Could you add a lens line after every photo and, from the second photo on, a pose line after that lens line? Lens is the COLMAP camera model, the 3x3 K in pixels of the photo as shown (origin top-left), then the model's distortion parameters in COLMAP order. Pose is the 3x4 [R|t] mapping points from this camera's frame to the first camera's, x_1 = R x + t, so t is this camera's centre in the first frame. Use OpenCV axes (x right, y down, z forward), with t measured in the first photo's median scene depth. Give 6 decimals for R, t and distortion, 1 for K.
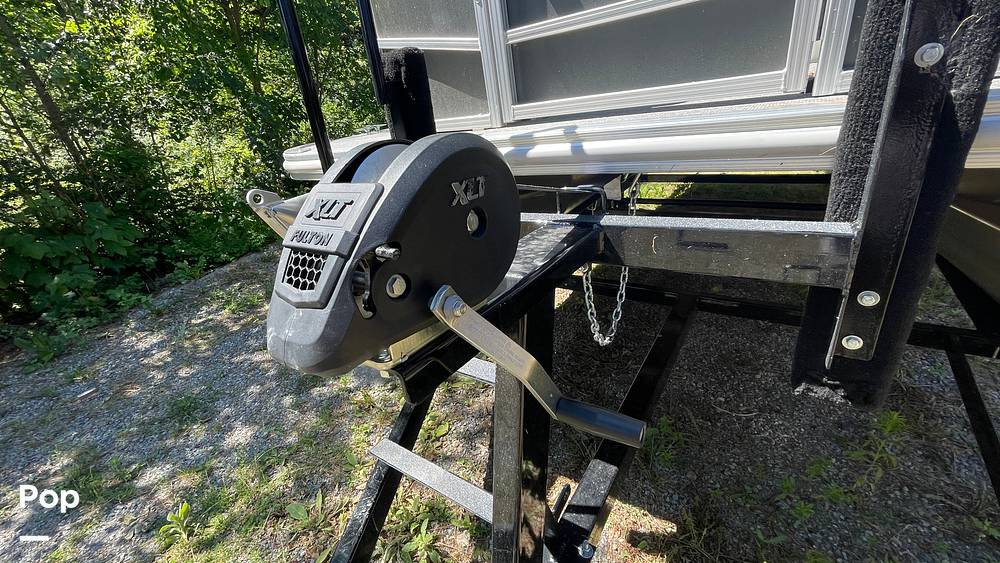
lens RADIAL K [[405.5, 0, 494.2], [0, 405.5, 284.4], [0, 0, 1]] dist [-0.001034, 0.000138]
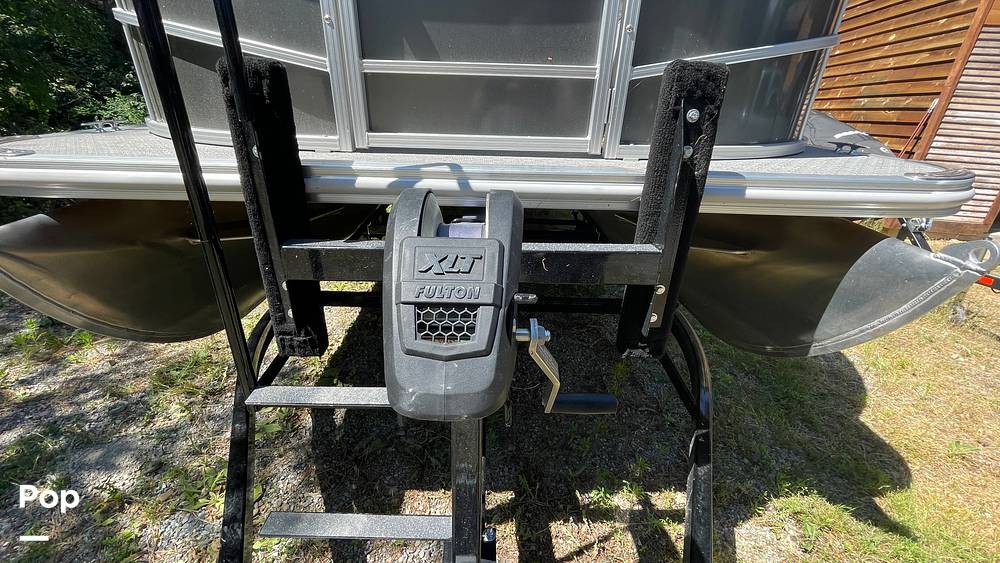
lens RADIAL K [[405.5, 0, 494.2], [0, 405.5, 284.4], [0, 0, 1]] dist [-0.001034, 0.000138]
pose [[0.813015, -0.097519, 0.574018, -0.425029], [0.112260, 0.993630, 0.009805, -0.058903], [-0.571318, 0.056467, 0.818784, 0.031565]]
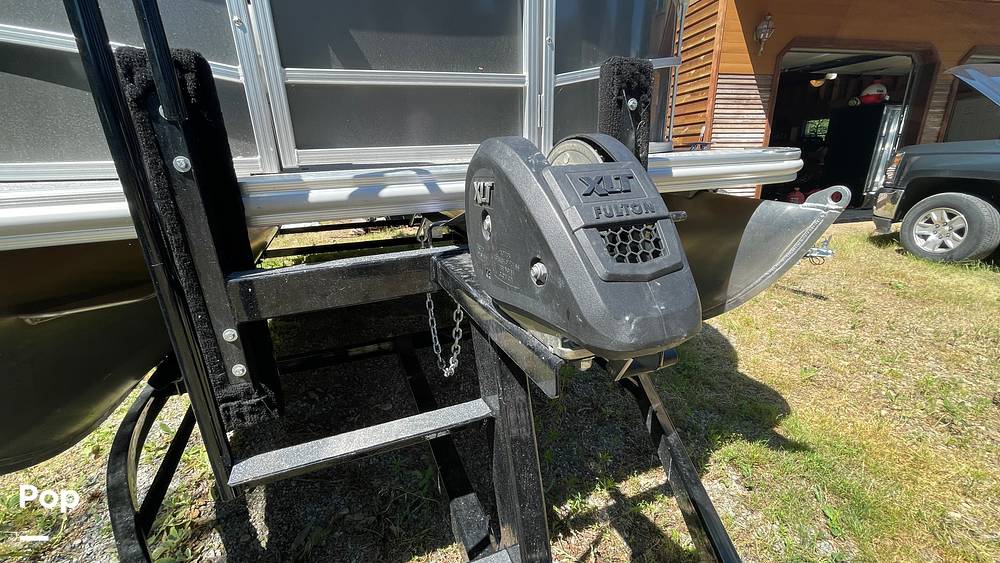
lens RADIAL K [[405.5, 0, 494.2], [0, 405.5, 284.4], [0, 0, 1]] dist [-0.001034, 0.000138]
pose [[0.571588, -0.151987, 0.806342, -0.630682], [0.302198, 0.952615, -0.034660, -0.003829], [-0.762866, 0.263486, 0.590433, 0.318686]]
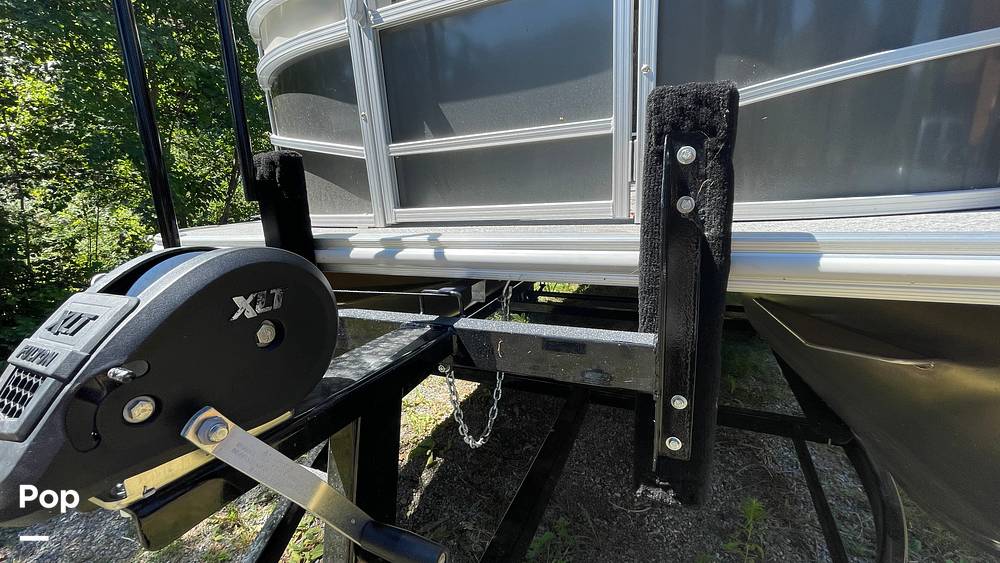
lens RADIAL K [[405.5, 0, 494.2], [0, 405.5, 284.4], [0, 0, 1]] dist [-0.001034, 0.000138]
pose [[0.983279, 0.038185, 0.178058, 0.164916], [0.000036, 0.977729, -0.209871, -0.035938], [-0.182106, 0.206368, 0.961379, -0.031659]]
